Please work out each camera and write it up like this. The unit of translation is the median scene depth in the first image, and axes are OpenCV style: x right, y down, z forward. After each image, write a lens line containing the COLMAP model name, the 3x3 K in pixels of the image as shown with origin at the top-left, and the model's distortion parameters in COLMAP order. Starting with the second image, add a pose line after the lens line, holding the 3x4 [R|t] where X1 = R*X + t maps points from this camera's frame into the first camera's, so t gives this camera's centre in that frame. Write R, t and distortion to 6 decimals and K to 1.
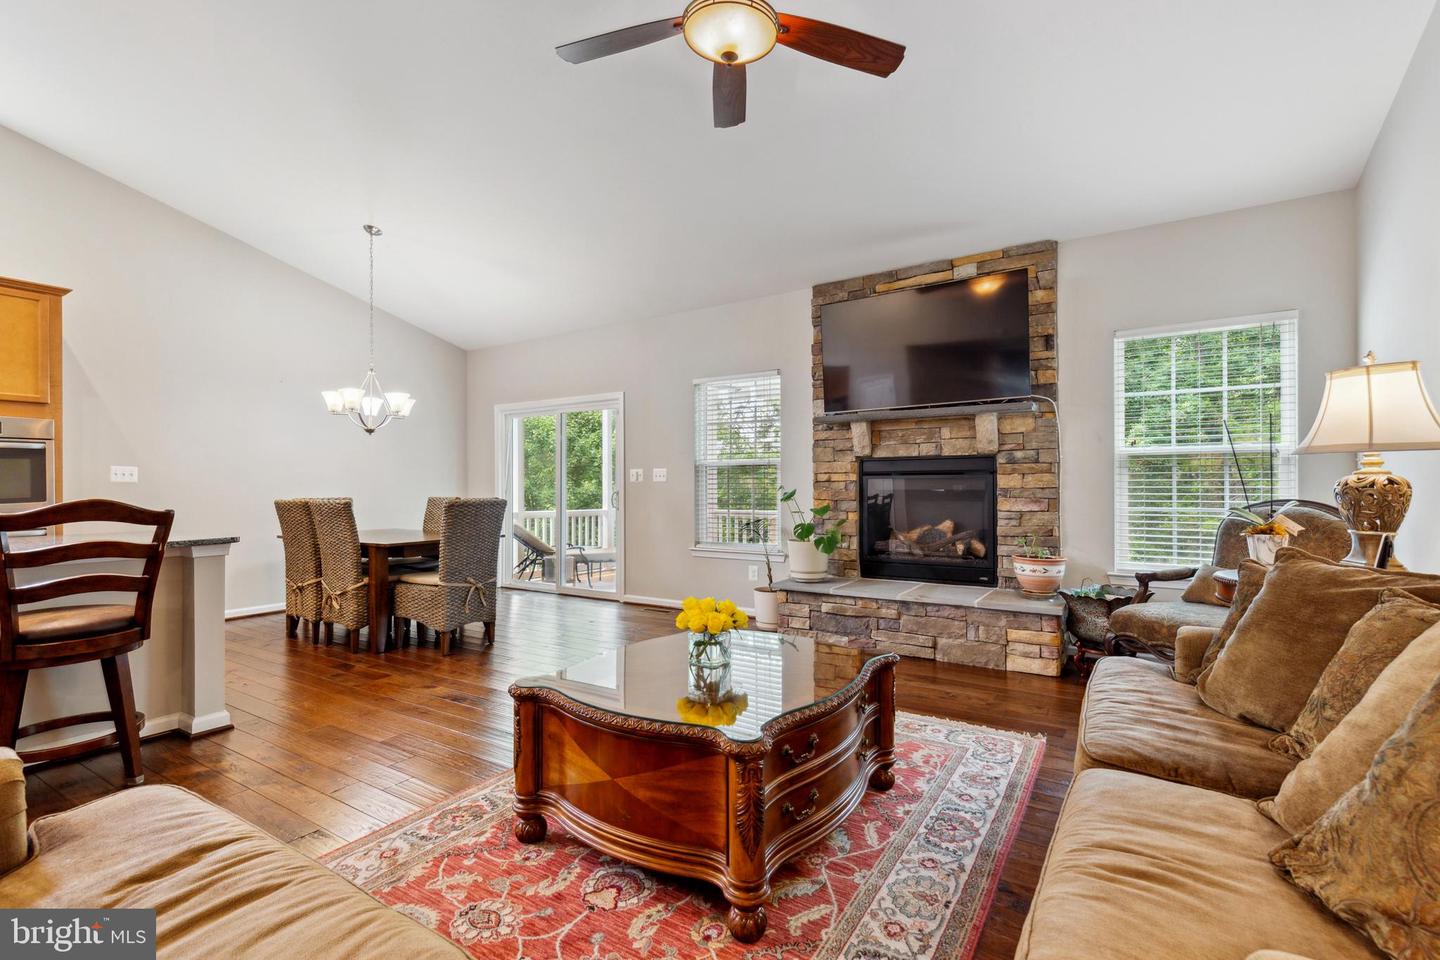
lens RADIAL K [[653.1, 0, 723.8], [0, 653.1, 483.7], [0, 0, 1]] dist [0.011659, -0.000224]
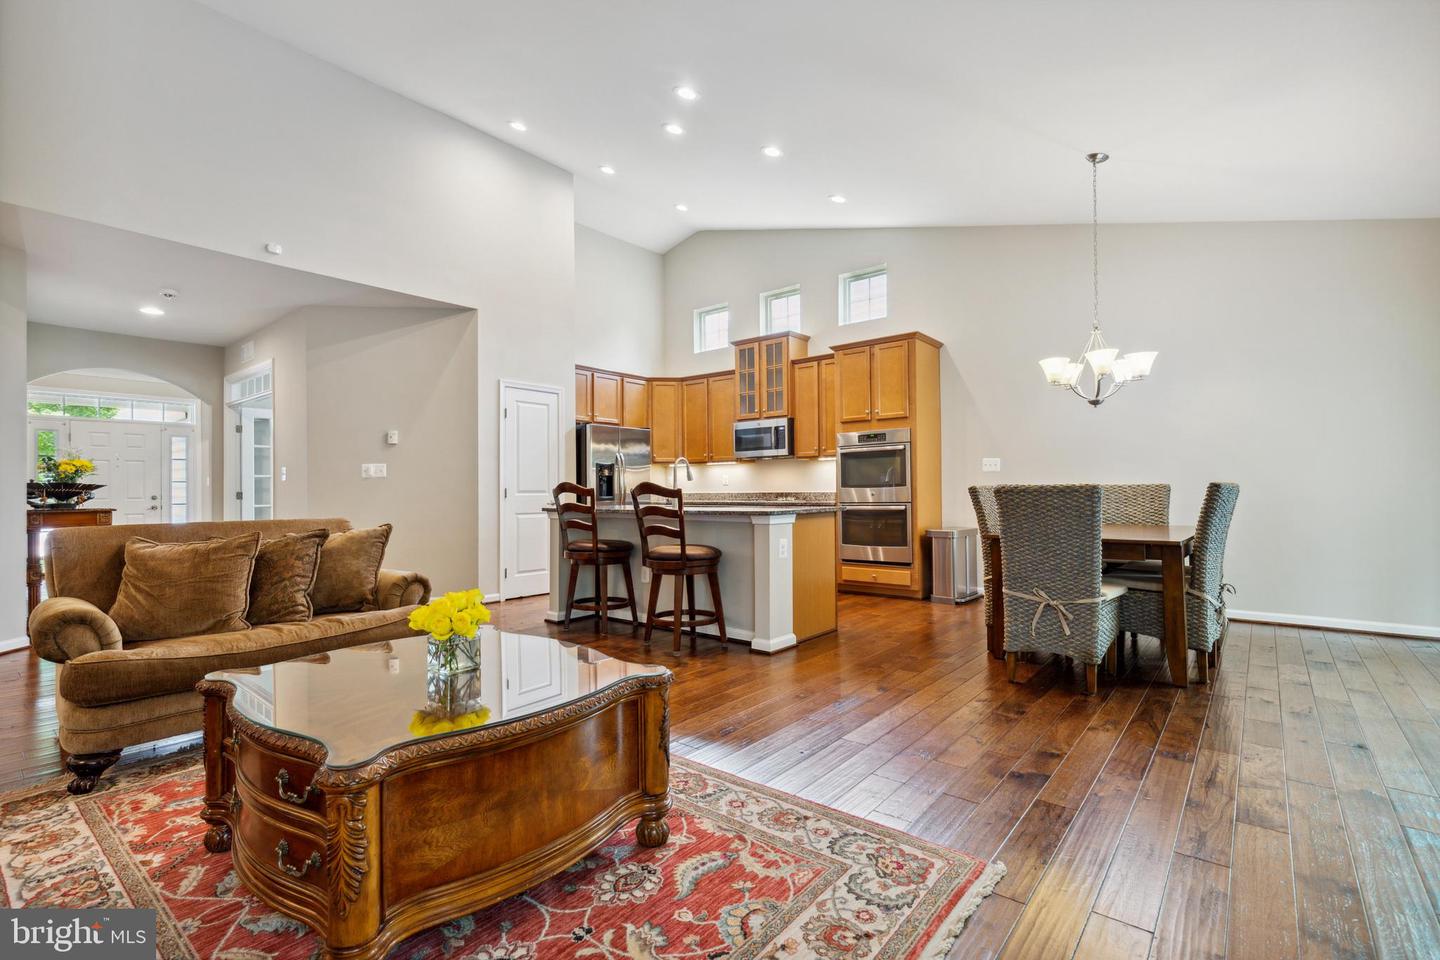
lens RADIAL K [[653.1, 0, 723.8], [0, 653.1, 483.7], [0, 0, 1]] dist [0.011659, -0.000224]
pose [[-0.114745, -0.001280, -0.993394, 0.399802], [0.015743, 0.999871, -0.003106, 0.018948], [0.993270, -0.015995, -0.114710, 0.733525]]
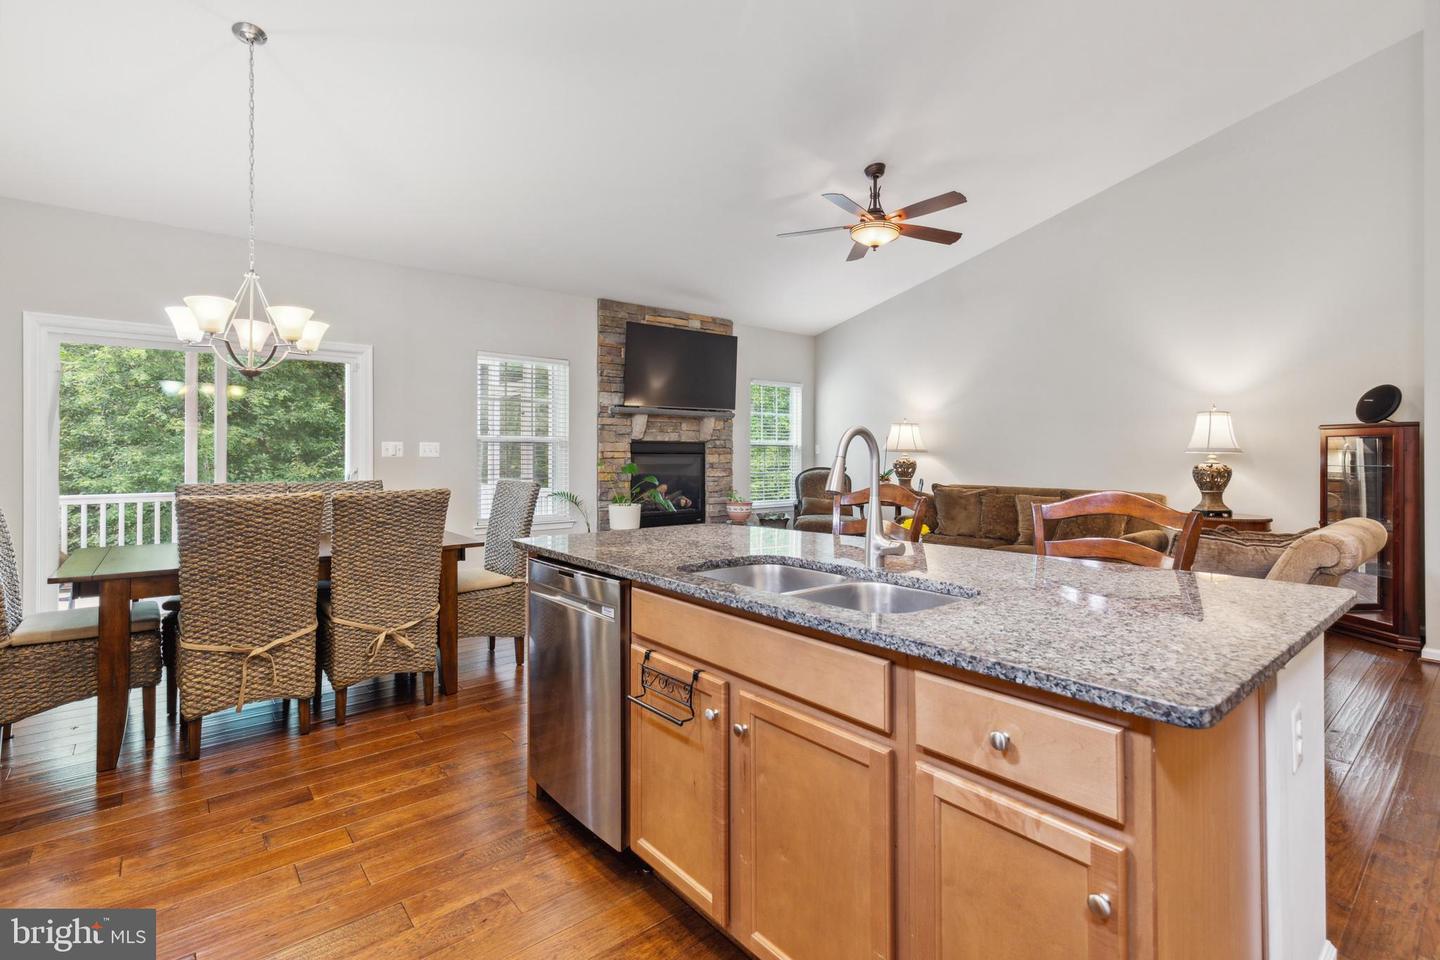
lens RADIAL K [[661.5, 0, 720.2], [0, 661.5, 450.2], [0, 0, 1]] dist [0.000412, 0.000023]
pose [[0.296400, 0.008802, 0.955023, -1.134236], [-0.008319, 0.999943, -0.006634, -0.013940], [-0.955028, -0.005979, 0.296456, 0.480374]]
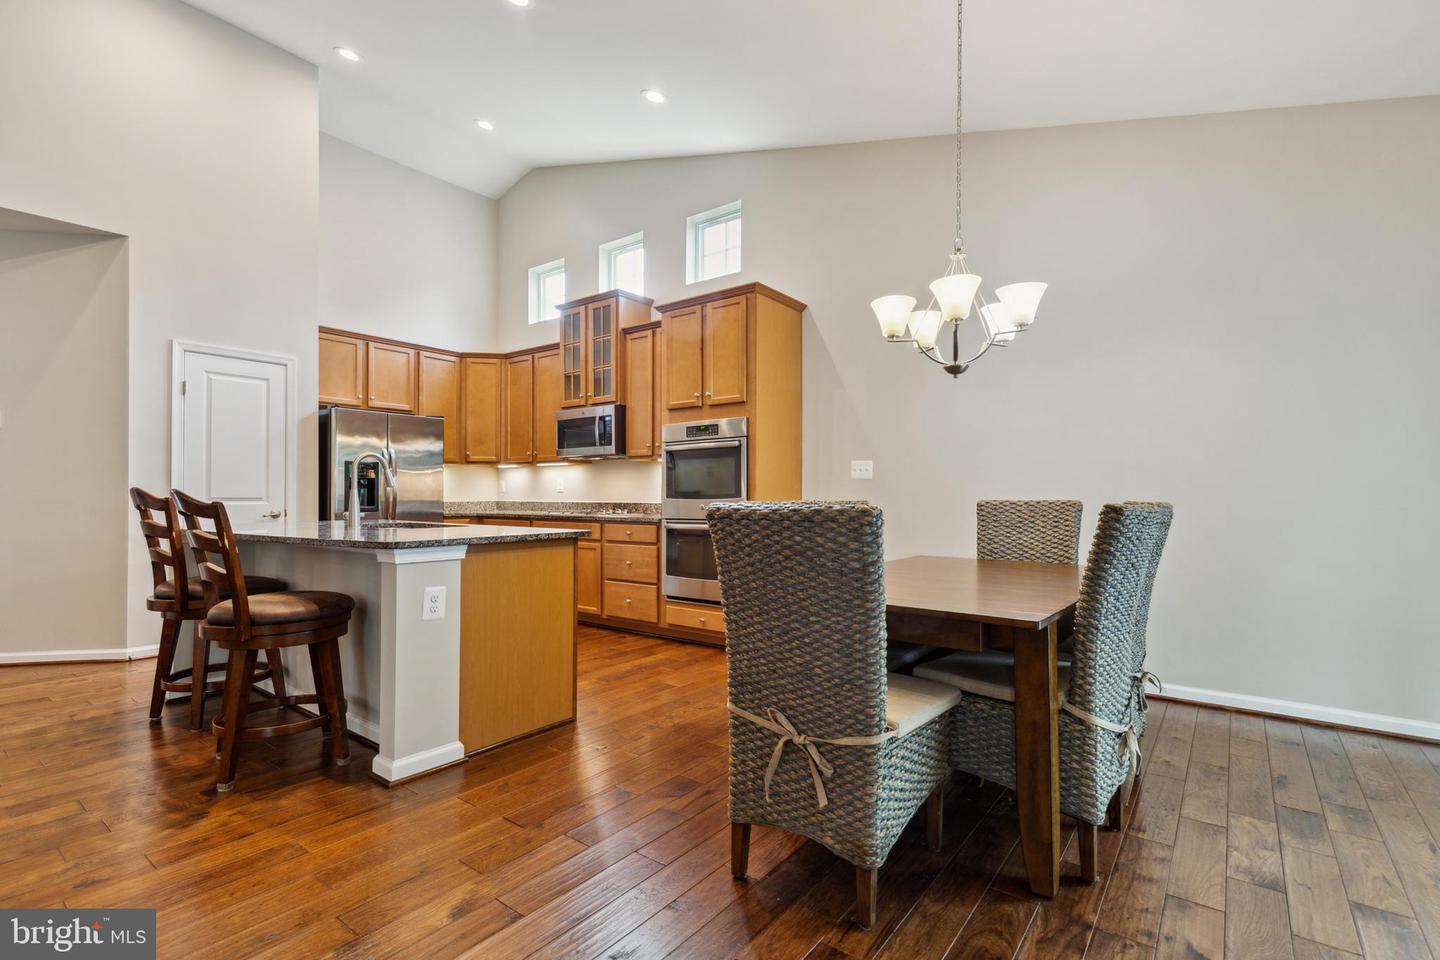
lens RADIAL K [[660.2, 0, 727.8], [0, 660.2, 496.5], [0, 0, 1]] dist [-0.000224, -0.000412]
pose [[-0.075475, 0.009677, -0.997101, -0.000010], [0.004230, 0.999947, 0.009384, 0.014632], [0.997139, -0.003510, -0.075512, 1.004653]]
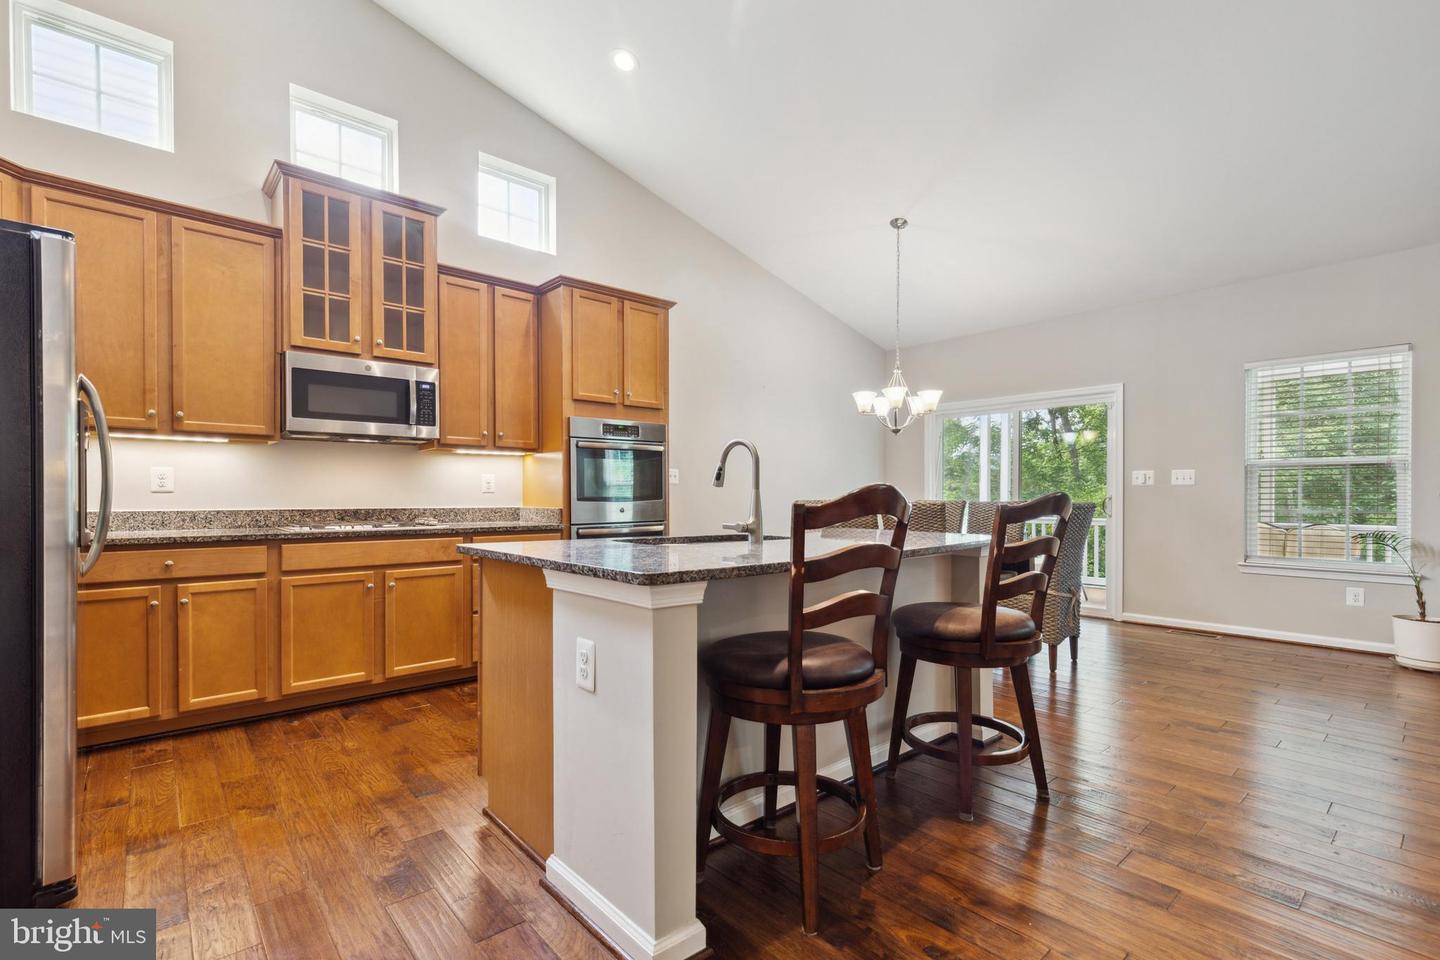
lens RADIAL K [[663.9, 0, 717.2], [0, 663.9, 504.6], [0, 0, 1]] dist [0.003870, 0.000304]
pose [[0.961462, 0.010381, -0.274740, -0.605897], [-0.005690, 0.999824, 0.017864, 0.014081], [0.274877, -0.015612, 0.961353, -0.021762]]
